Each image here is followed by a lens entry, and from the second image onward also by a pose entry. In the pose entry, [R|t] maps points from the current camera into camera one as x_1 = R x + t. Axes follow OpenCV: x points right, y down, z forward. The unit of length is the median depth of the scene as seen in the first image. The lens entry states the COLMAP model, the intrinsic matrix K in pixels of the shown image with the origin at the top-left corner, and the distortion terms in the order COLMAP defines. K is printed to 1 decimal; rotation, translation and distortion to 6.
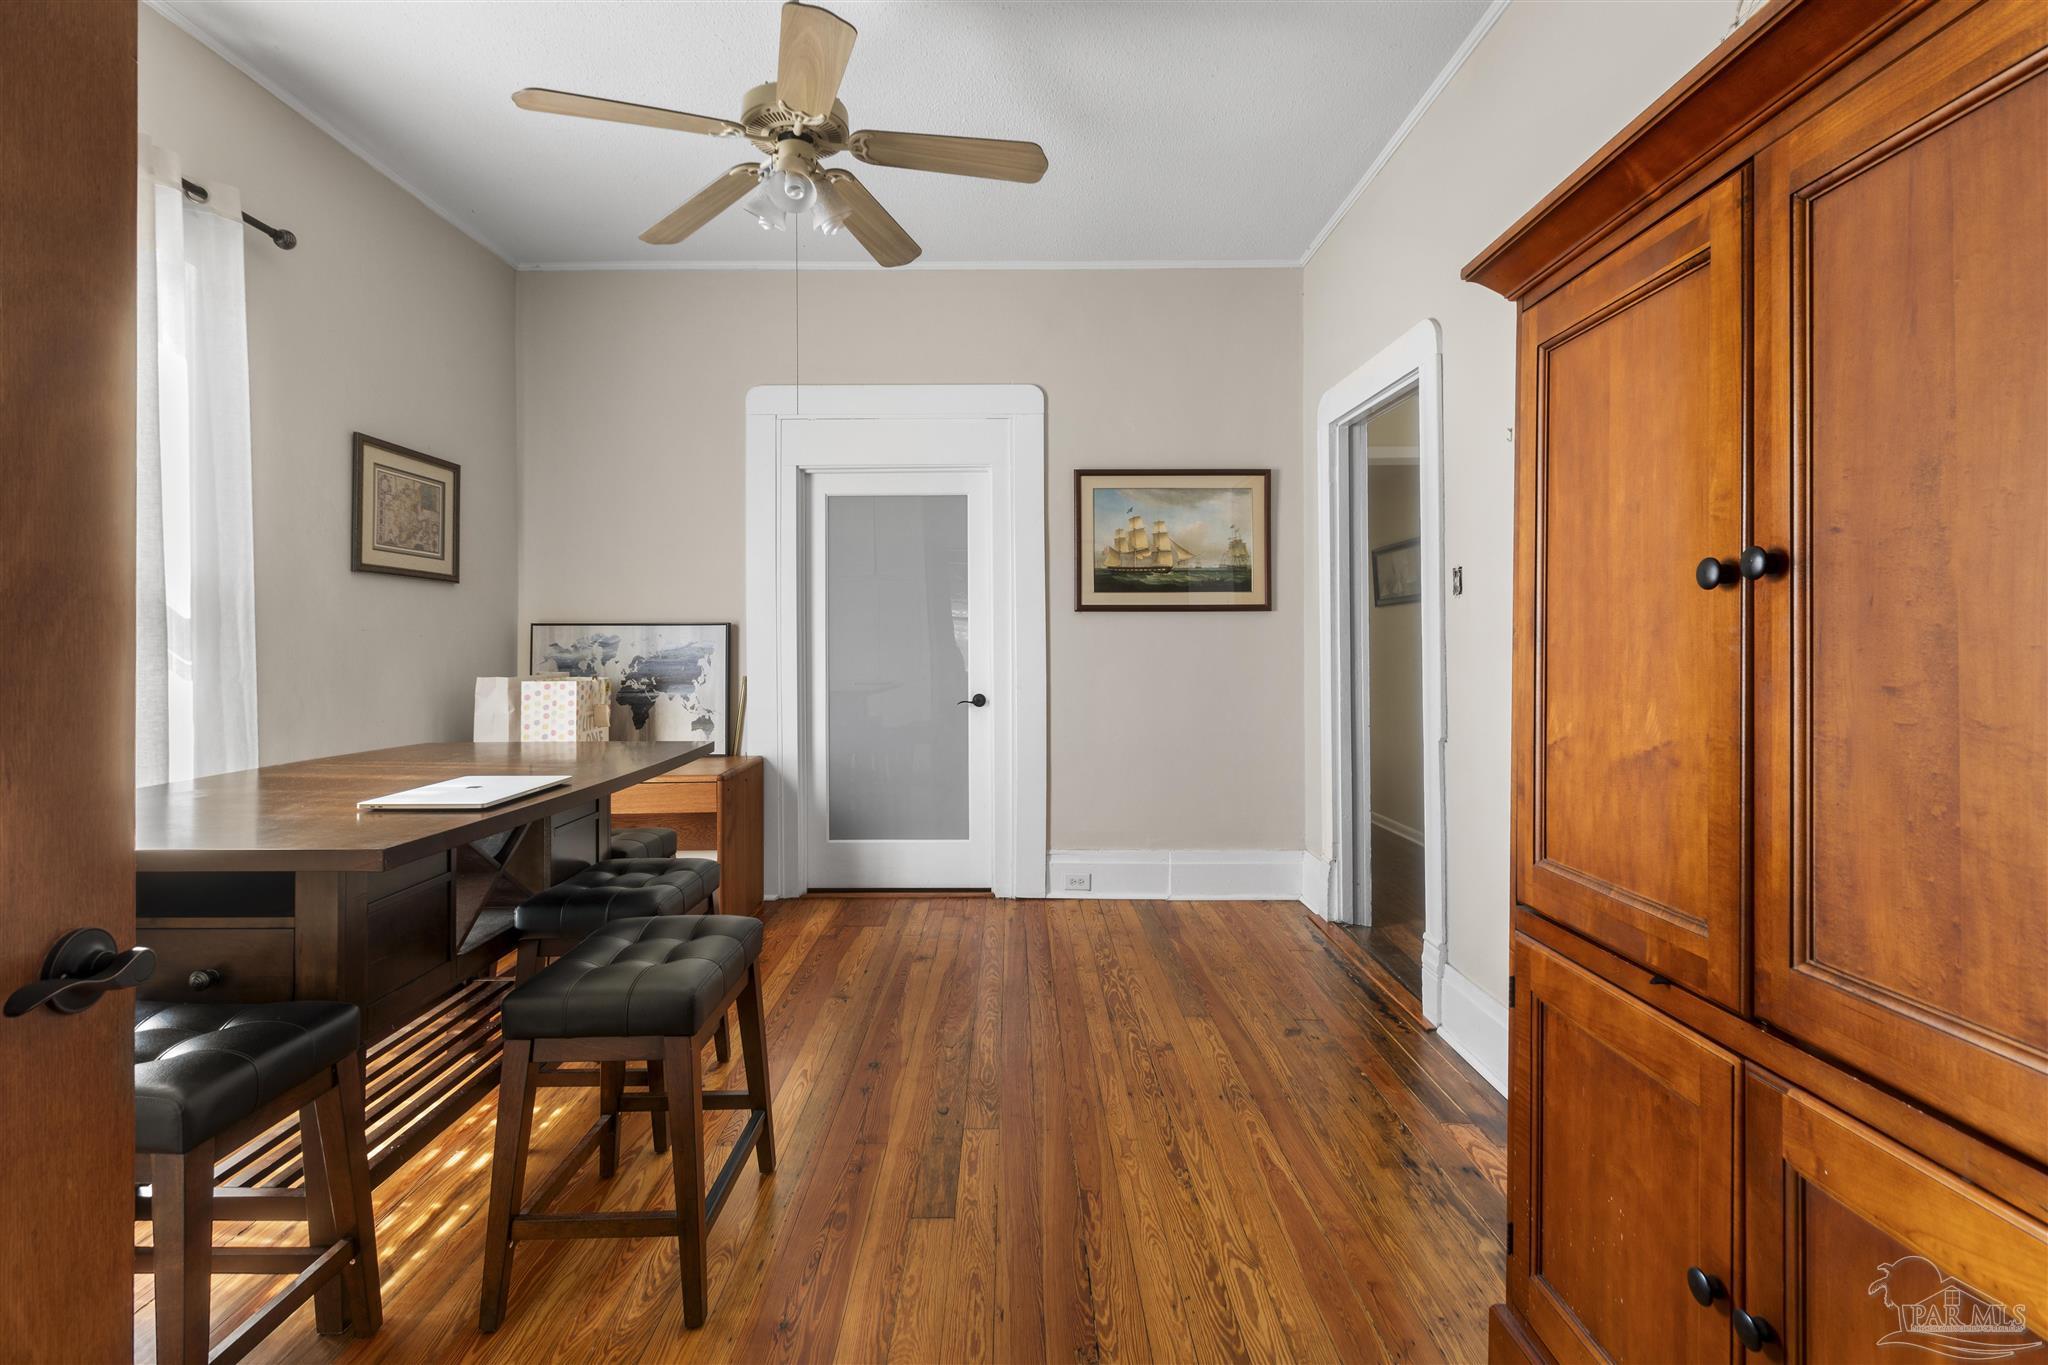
lens RADIAL K [[921.6, 0, 1018.5], [0, 921.6, 650.7], [0, 0, 1]] dist [0.003918, 0.000389]
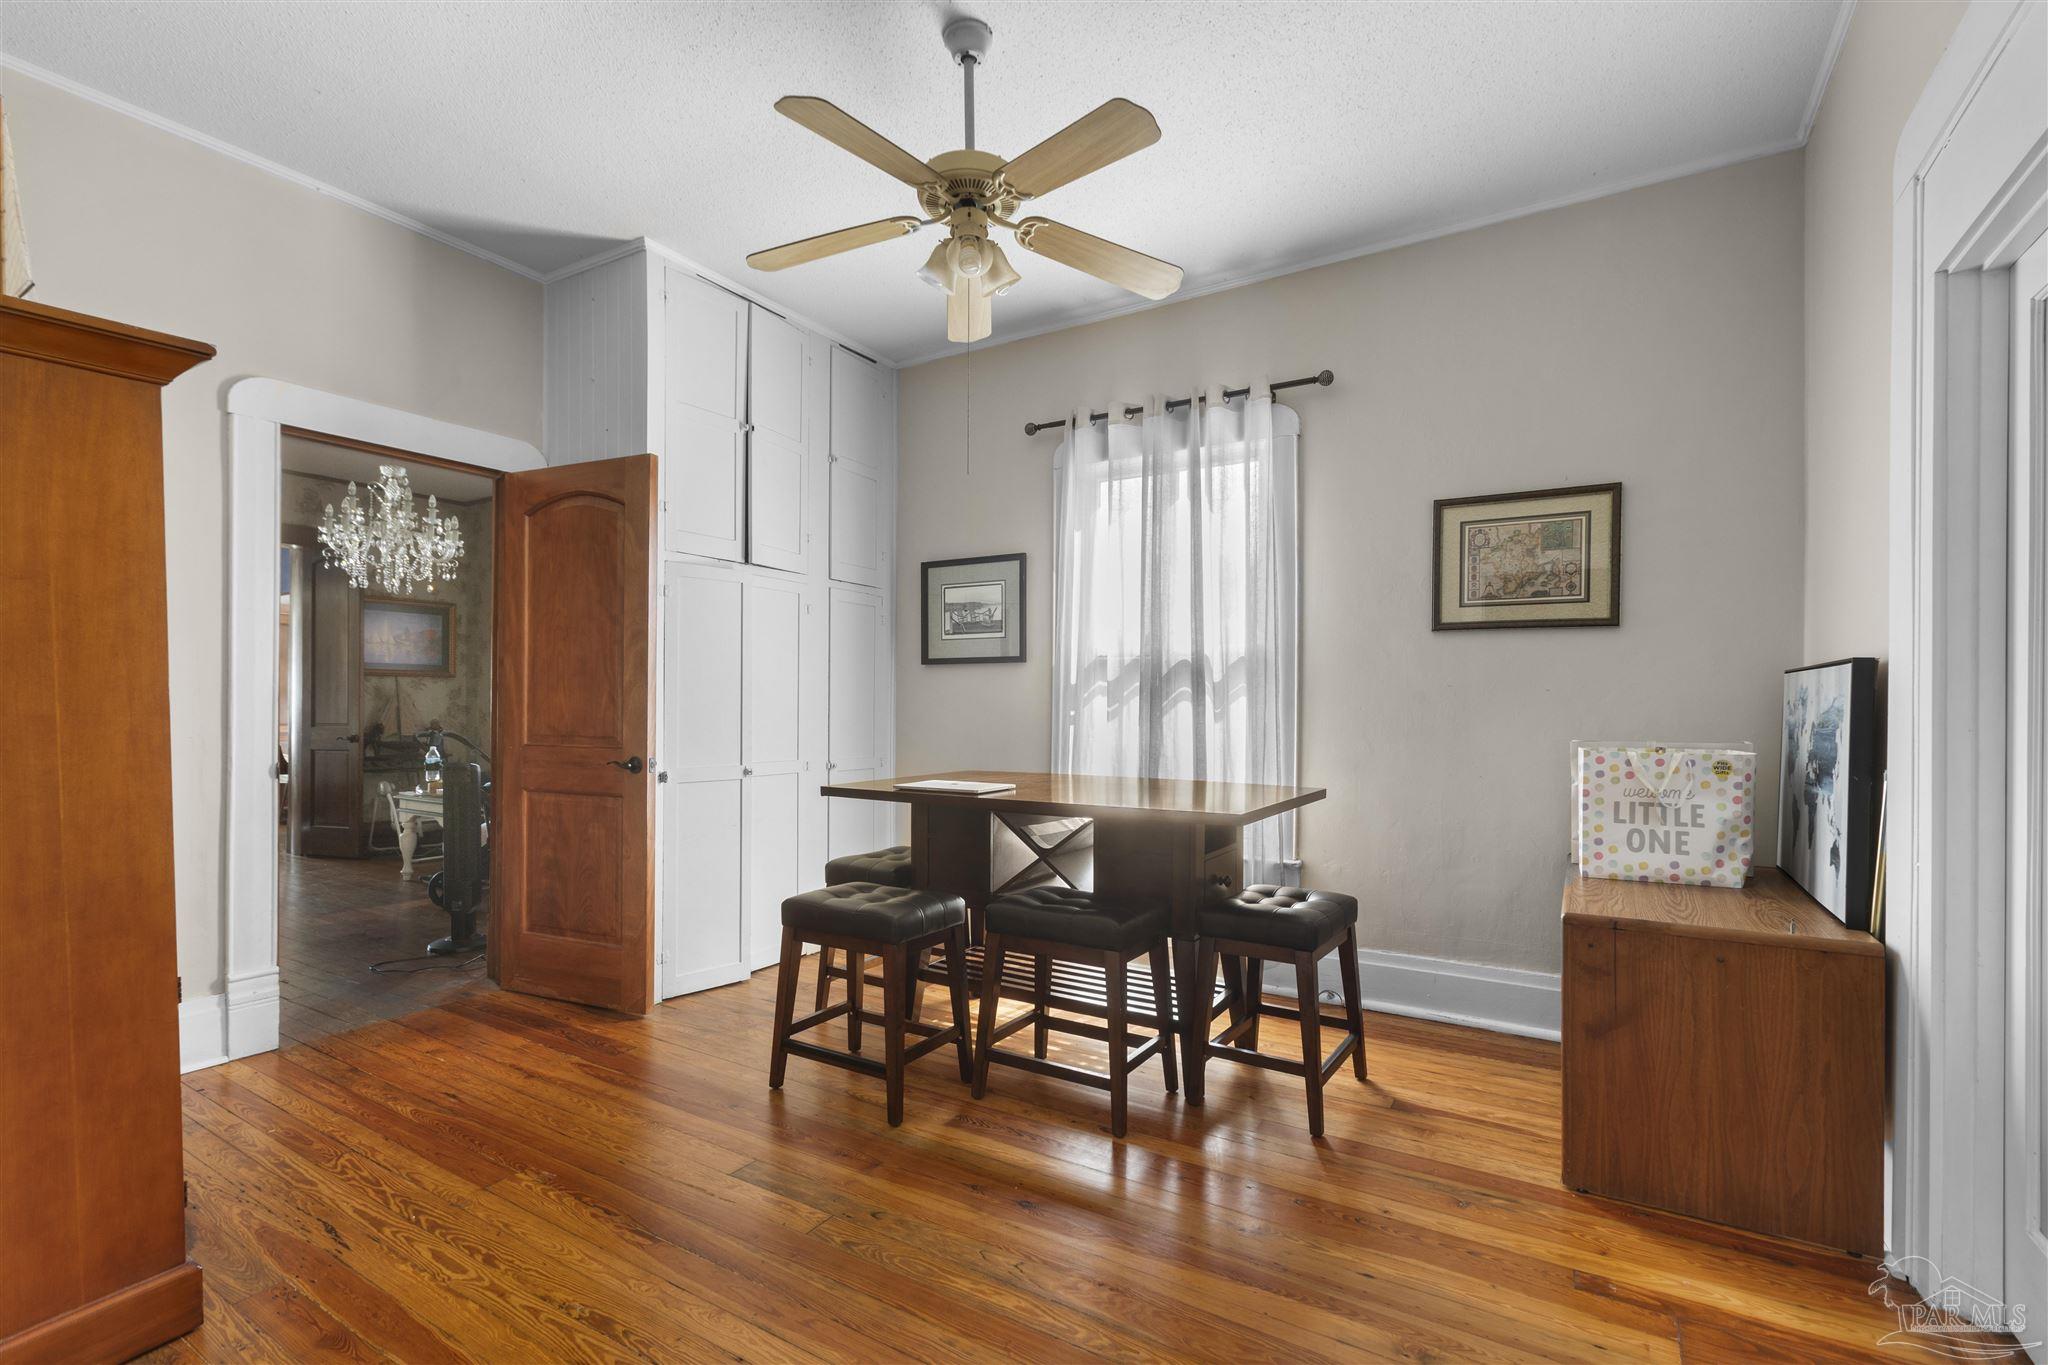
lens RADIAL K [[930.8, 0, 1013.9], [0, 930.8, 700.0], [0, 0, 1]] dist [-0.001069, -0.000212]
pose [[-0.530917, -0.003219, -0.847418, 0.451963], [-0.012046, 0.999920, 0.003749, -0.004620], [0.847338, 0.012198, -0.530913, 1.163932]]
